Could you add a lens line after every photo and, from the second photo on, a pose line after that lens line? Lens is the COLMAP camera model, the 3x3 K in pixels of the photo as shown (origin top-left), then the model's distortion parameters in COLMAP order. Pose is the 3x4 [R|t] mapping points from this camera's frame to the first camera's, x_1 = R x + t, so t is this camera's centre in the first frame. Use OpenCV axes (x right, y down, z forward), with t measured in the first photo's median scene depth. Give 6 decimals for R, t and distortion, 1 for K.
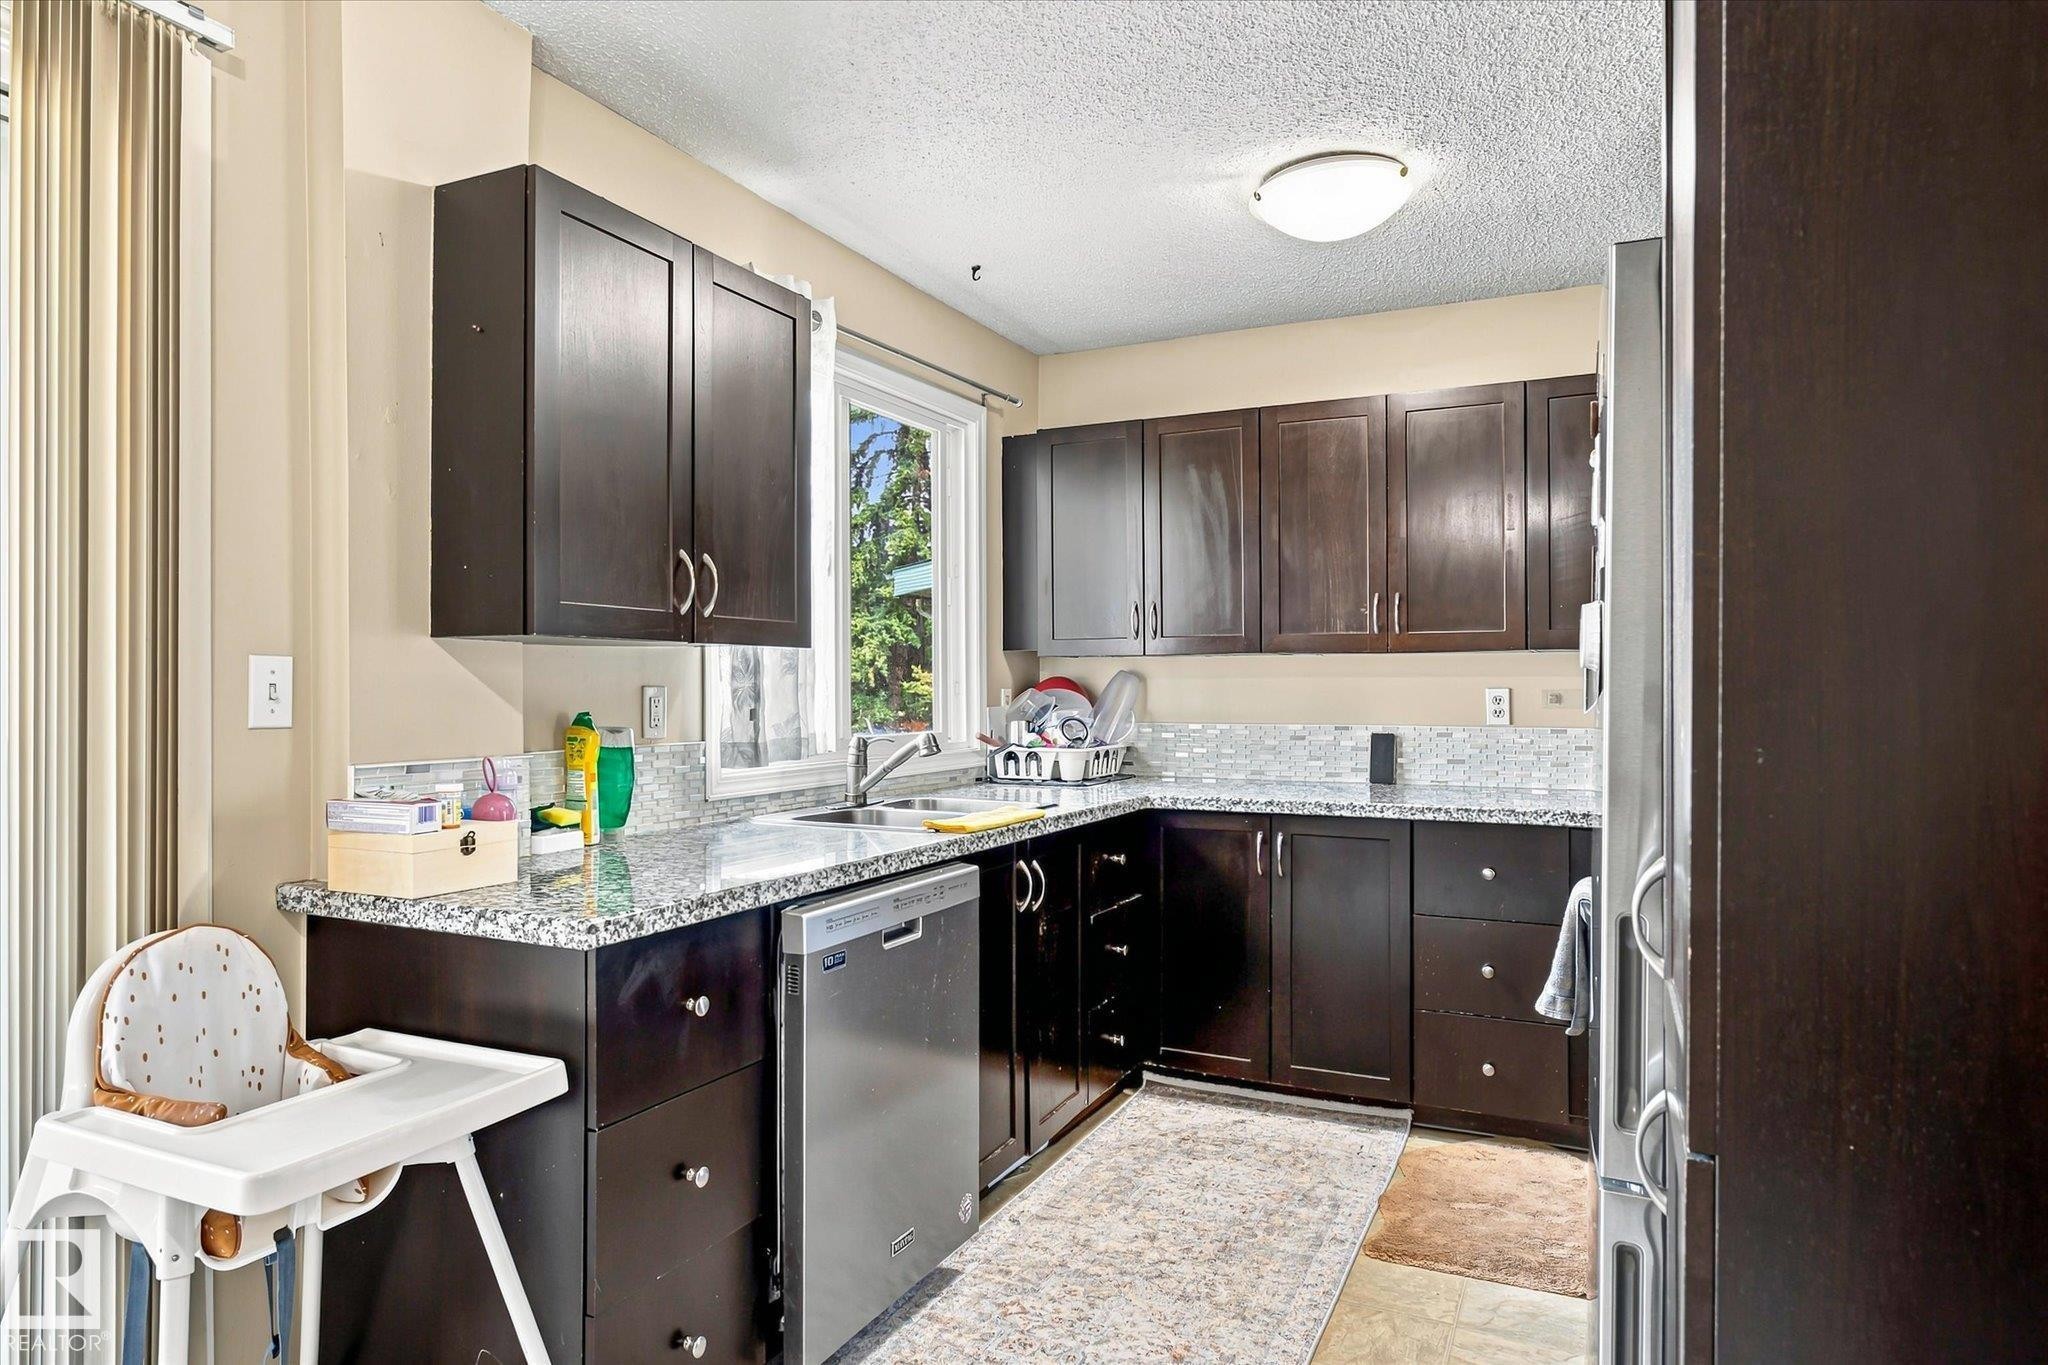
lens RADIAL K [[1265.7, 0, 1024.0], [0, 1265.7, 682.5], [0, 0, 1]] dist [0.003358, 0.000978]
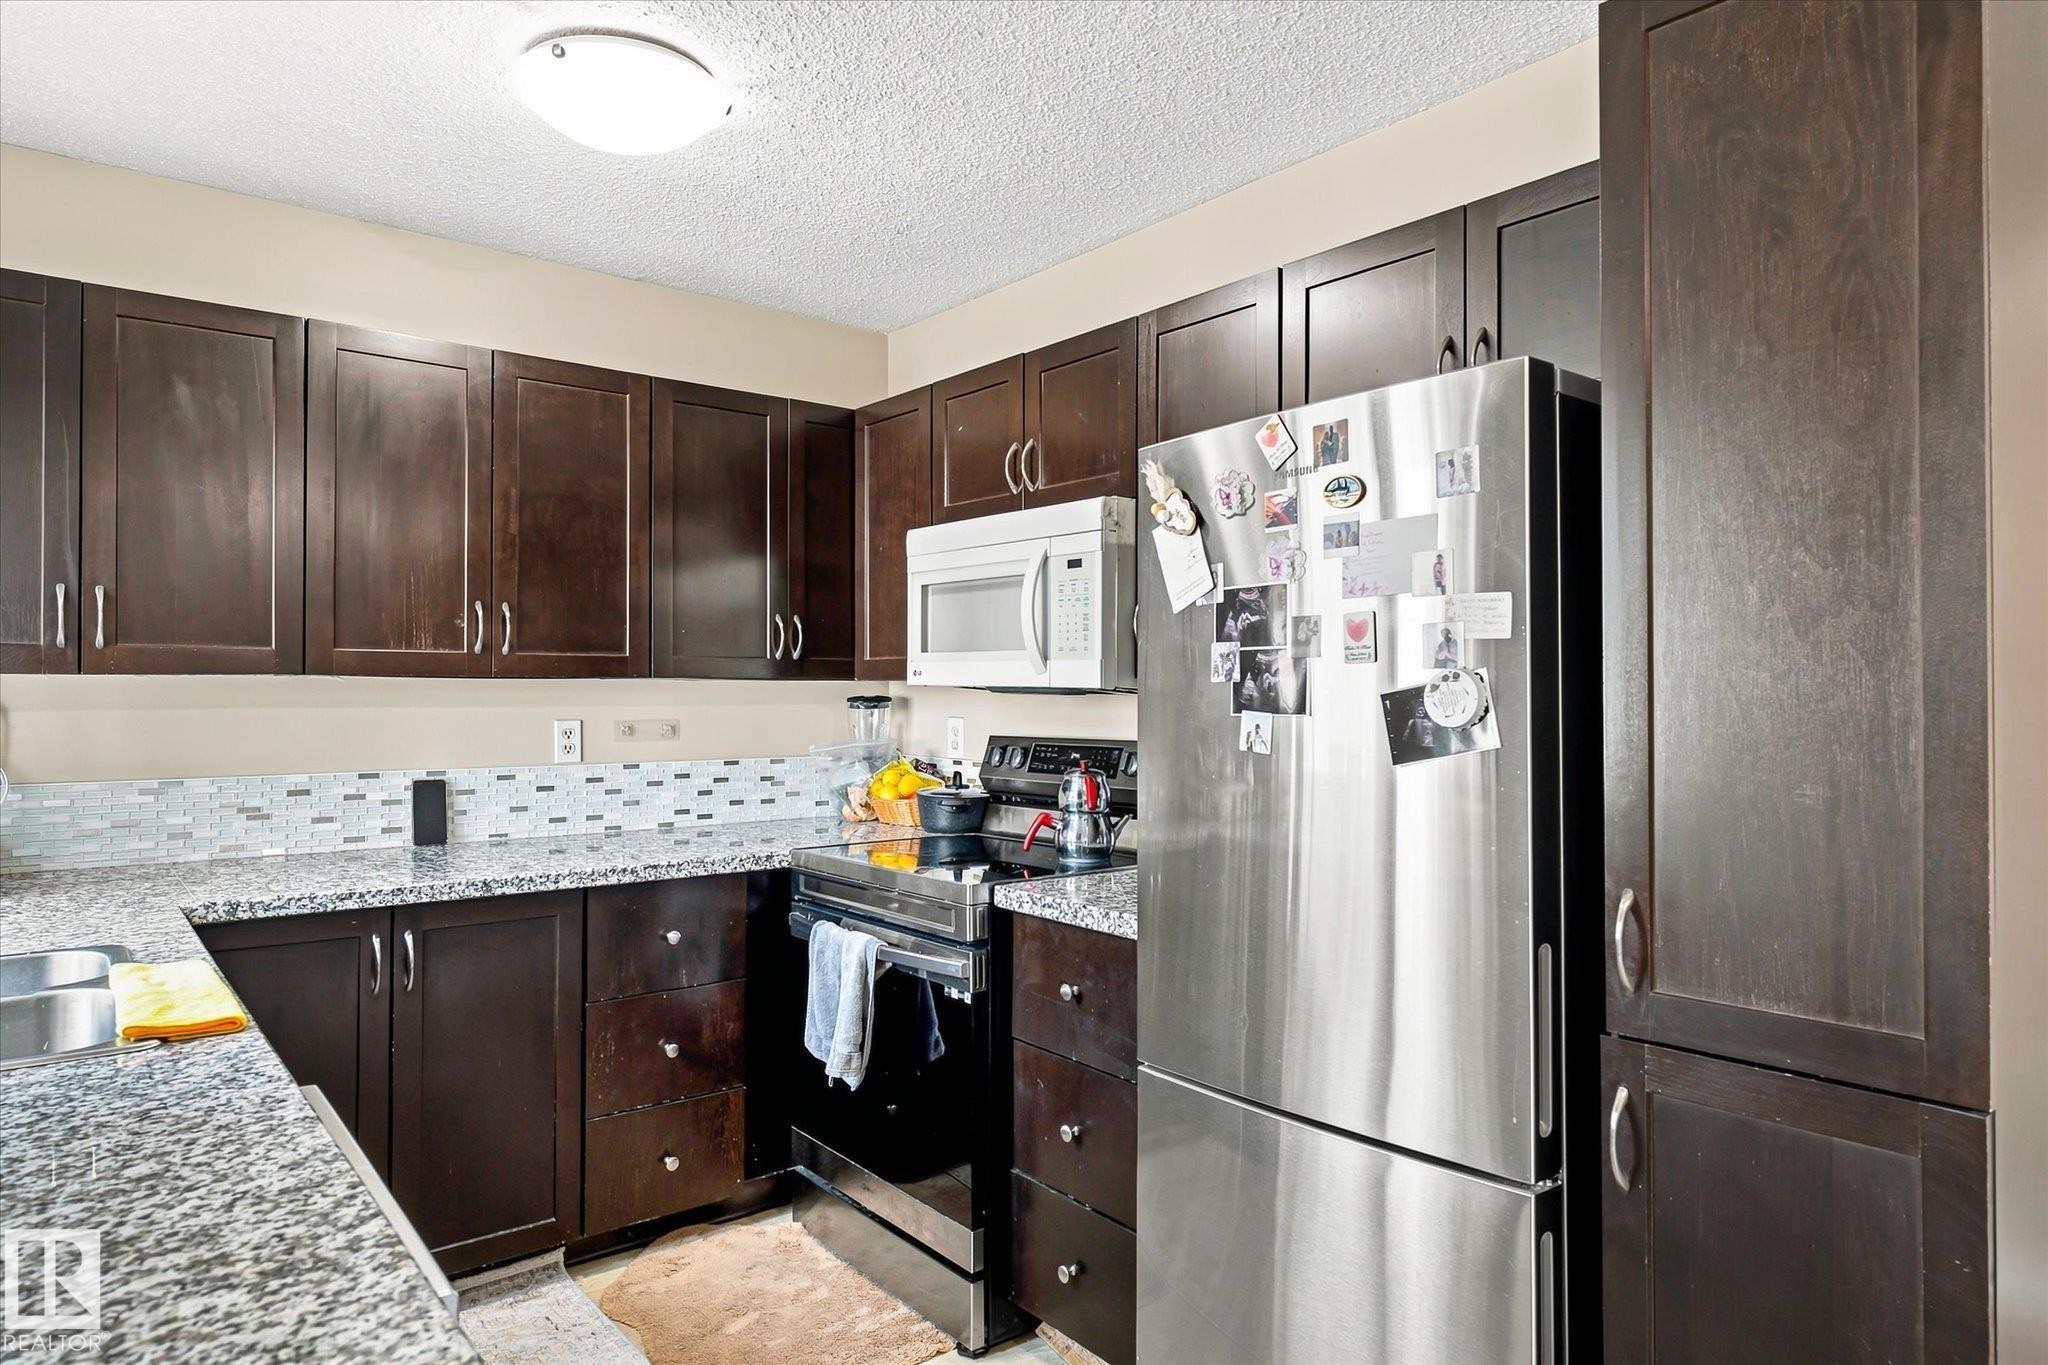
lens RADIAL K [[1265.7, 0, 1024.0], [0, 1265.7, 682.5], [0, 0, 1]] dist [0.003358, 0.000978]
pose [[0.420123, 0.009186, 0.907421, -0.298334], [-0.004507, 0.999958, -0.008036, -0.016517], [-0.907456, -0.000714, 0.420146, 0.383930]]
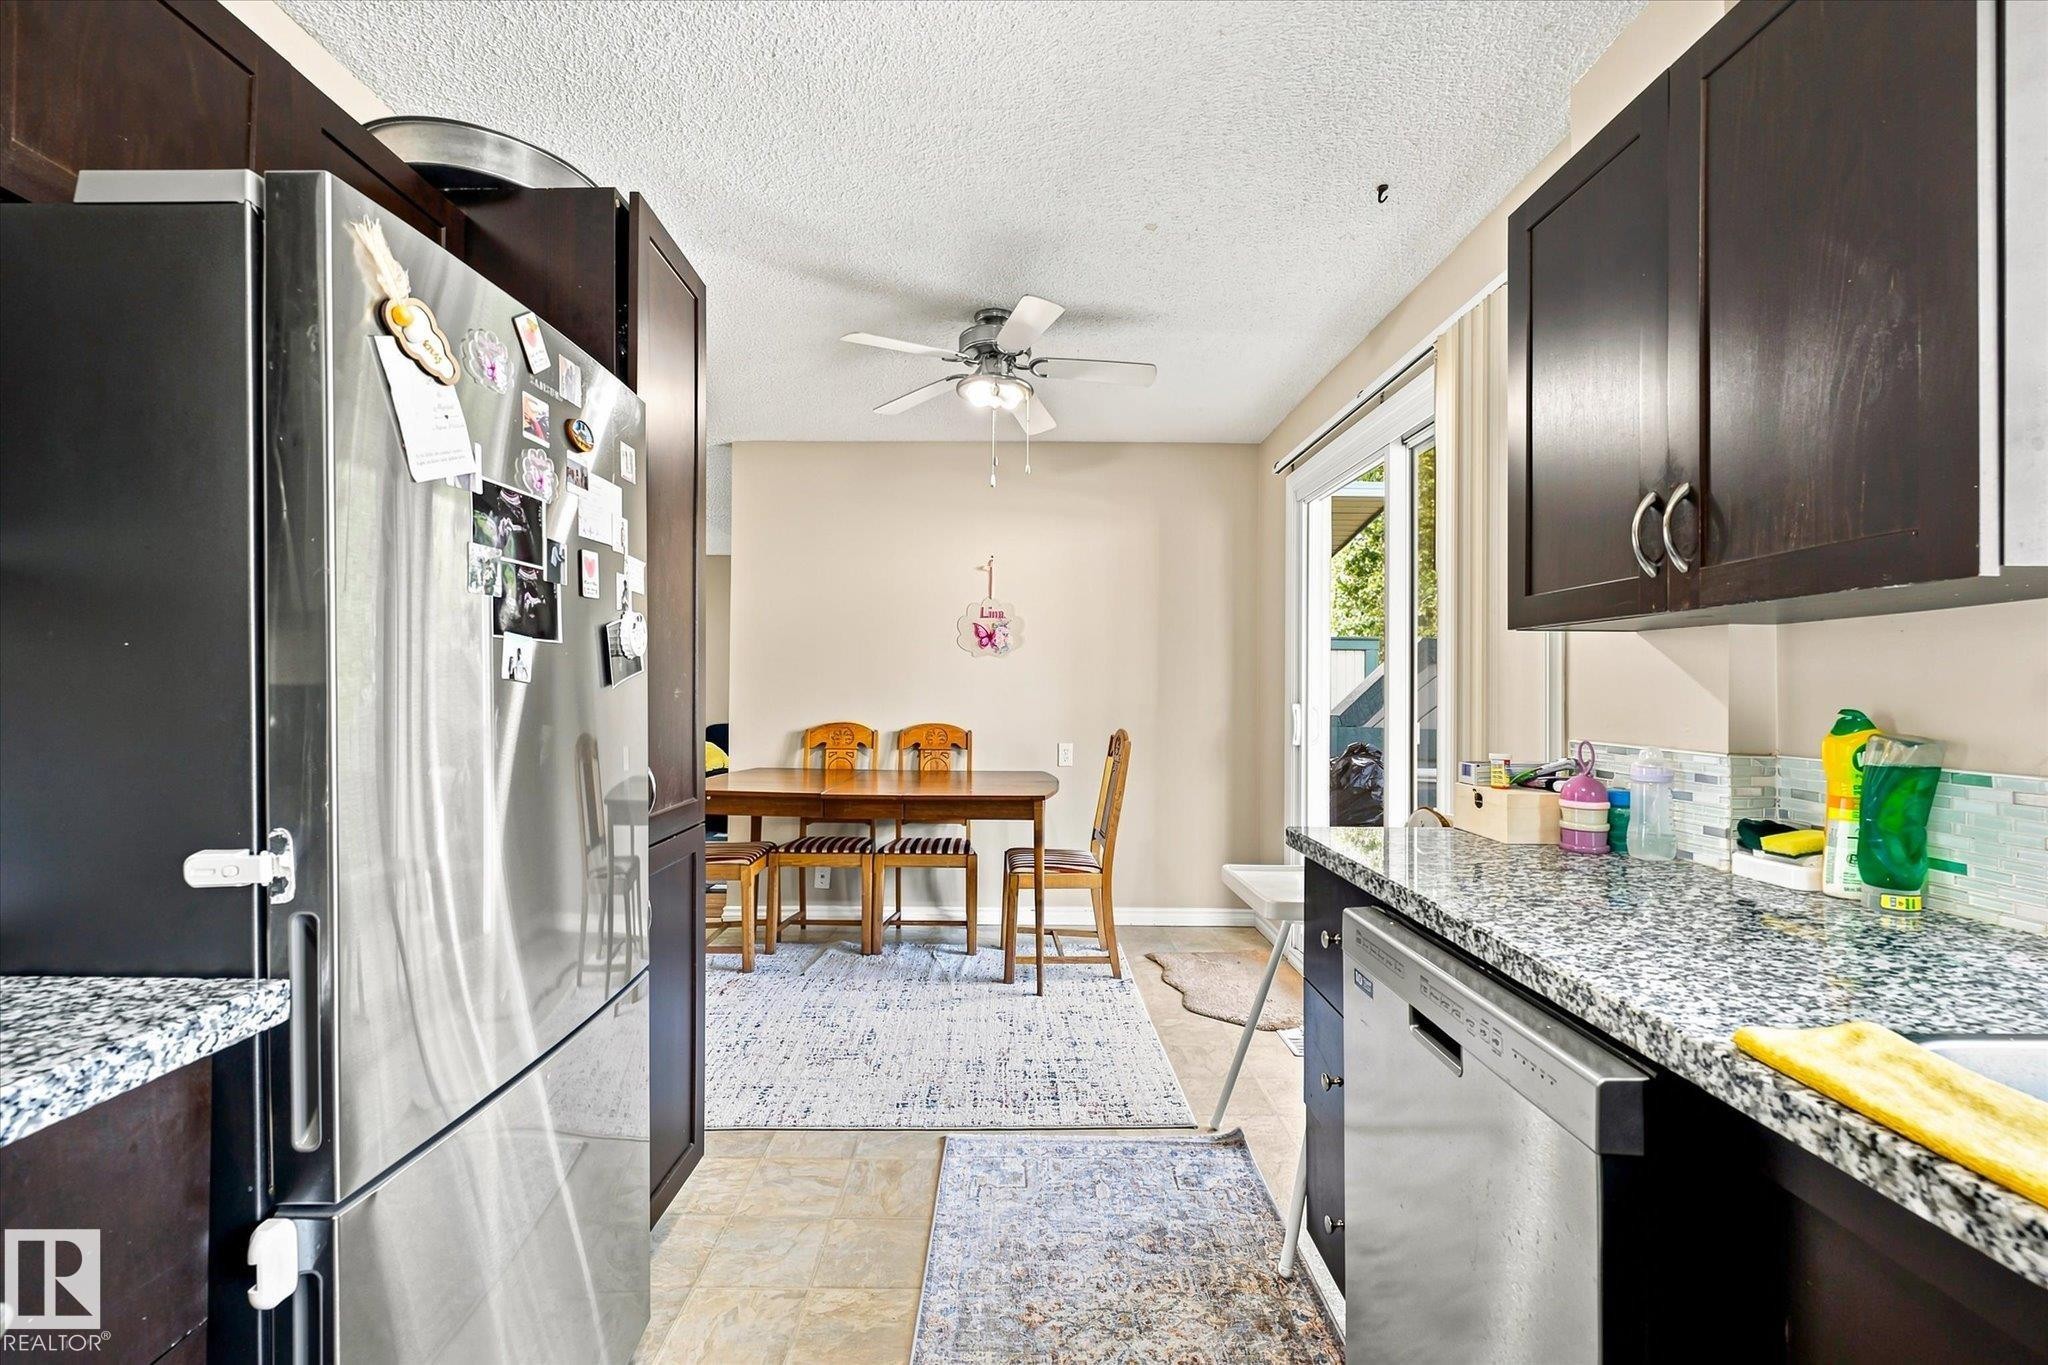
lens RADIAL K [[931.5, 0, 1024.0], [0, 931.5, 682.5], [0, 0, 1]] dist [0.009456, -0.000078]
pose [[-0.888680, -0.002627, -0.458520, 0.210296], [0.001749, 0.999957, -0.009120, 0.011929], [0.458524, -0.008907, -0.888637, 0.902461]]
